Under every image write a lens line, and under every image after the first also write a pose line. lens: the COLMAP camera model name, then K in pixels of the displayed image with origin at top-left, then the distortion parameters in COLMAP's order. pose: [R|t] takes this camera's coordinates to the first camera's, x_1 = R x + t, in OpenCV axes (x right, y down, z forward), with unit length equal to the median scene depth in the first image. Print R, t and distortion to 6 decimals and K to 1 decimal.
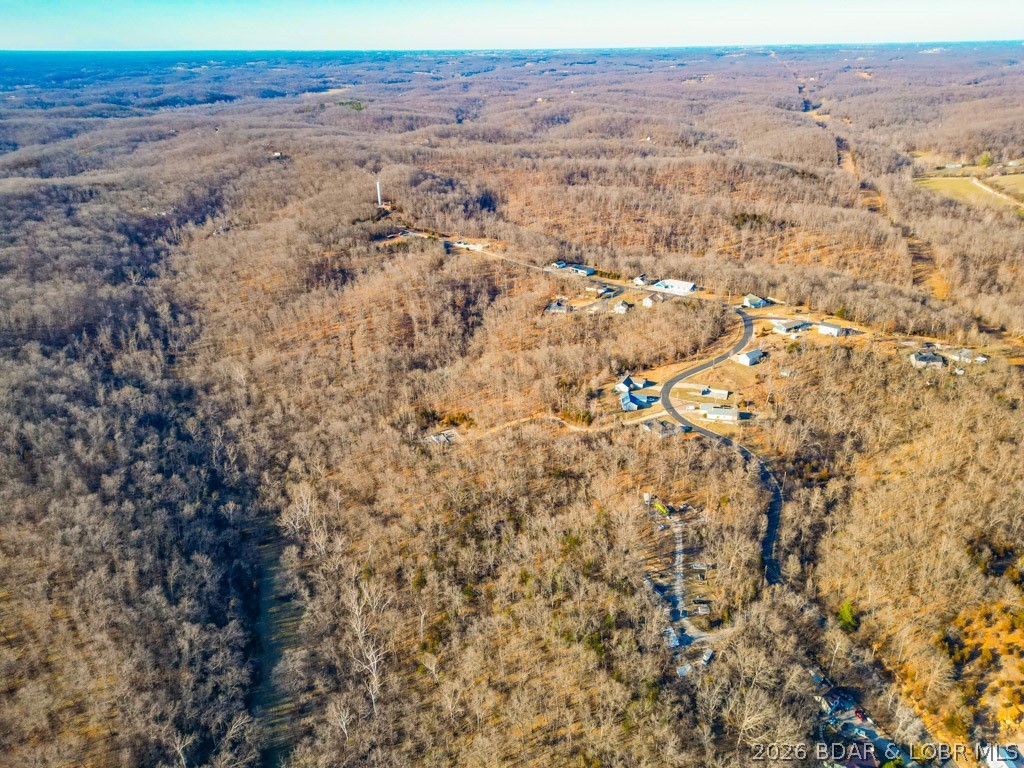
lens RADIAL K [[716.3, 0, 511.2], [0, 716.3, 386.2], [0, 0, 1]] dist [0.071491, -0.058080]
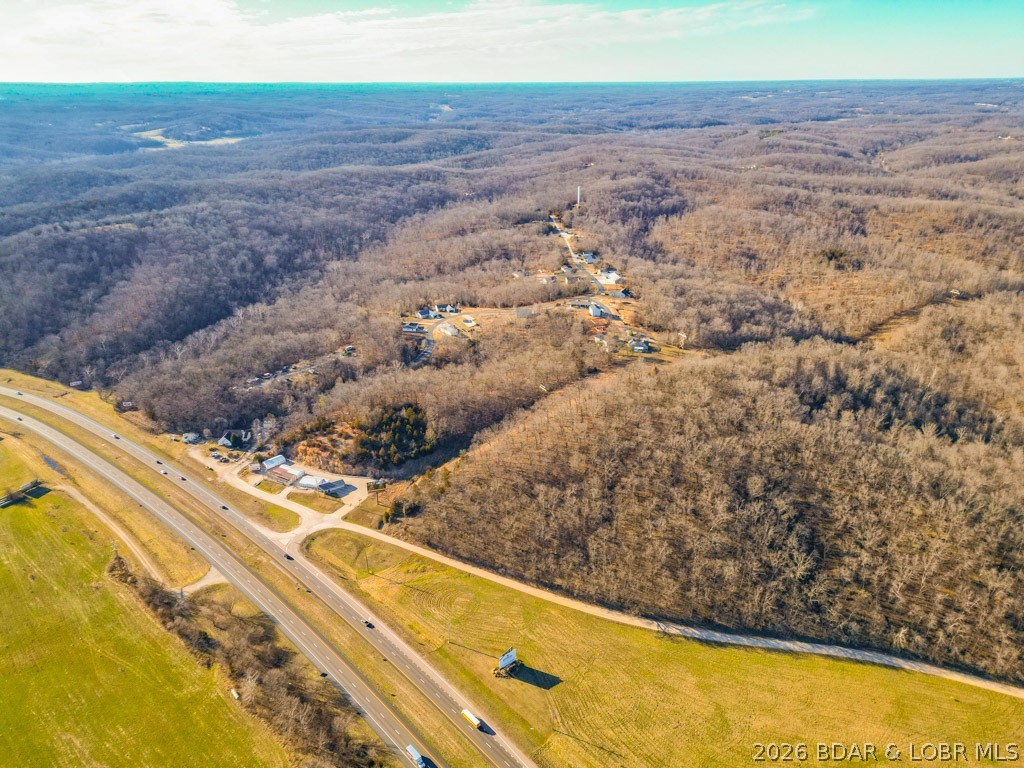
lens RADIAL K [[716.3, 0, 512.9], [0, 716.3, 386.6], [0, 0, 1]] dist [0.071491, -0.058080]
pose [[0.722077, 0.277080, -0.633902, 0.869016], [-0.296768, 0.951761, 0.077970, -0.004925], [0.624927, 0.131822, 0.769473, -0.042946]]
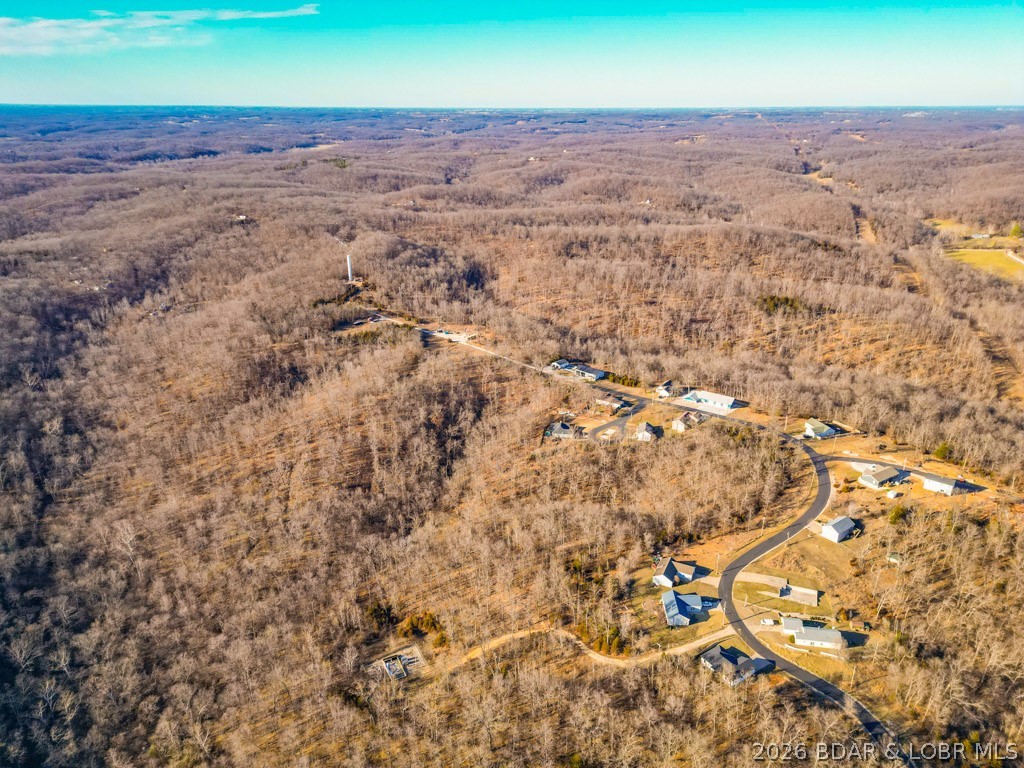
lens RADIAL K [[716.3, 0, 509.4], [0, 716.3, 382.4], [0, 0, 1]] dist [0.071491, -0.058080]
pose [[0.999895, 0.007262, 0.012528, -0.001813], [-0.006337, 0.997359, -0.072357, -0.091657], [-0.013020, 0.072270, 0.997300, 0.196678]]
